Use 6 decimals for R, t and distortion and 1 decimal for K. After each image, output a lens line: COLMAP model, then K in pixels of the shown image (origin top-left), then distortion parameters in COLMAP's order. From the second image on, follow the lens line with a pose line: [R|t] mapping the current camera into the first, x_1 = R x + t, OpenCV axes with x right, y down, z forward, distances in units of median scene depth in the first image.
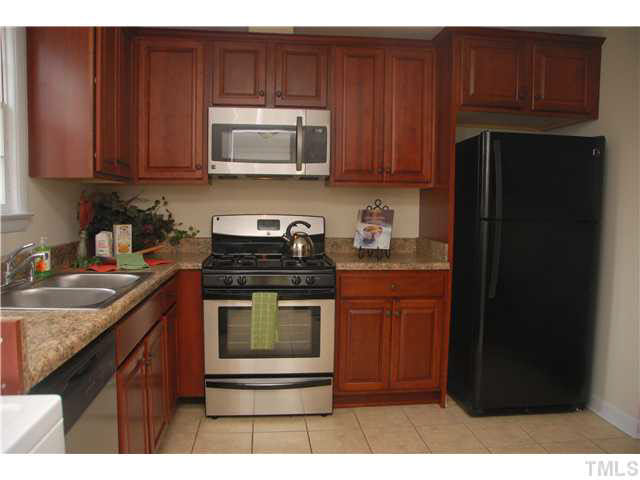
lens RADIAL K [[518.9, 0, 320.0], [0, 518.9, 240.0], [0, 0, 1]] dist [-0.007838, -0.002723]
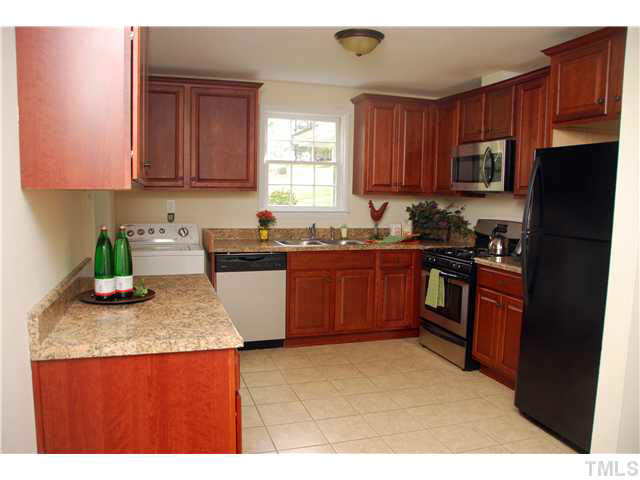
lens RADIAL K [[518.9, 0, 320.0], [0, 518.9, 240.0], [0, 0, 1]] dist [-0.007838, -0.002723]
pose [[0.233598, 0.075180, -0.969423, 1.207618], [-0.133670, 0.990023, 0.044568, -0.002688], [0.963102, 0.119172, 0.241316, 0.290698]]
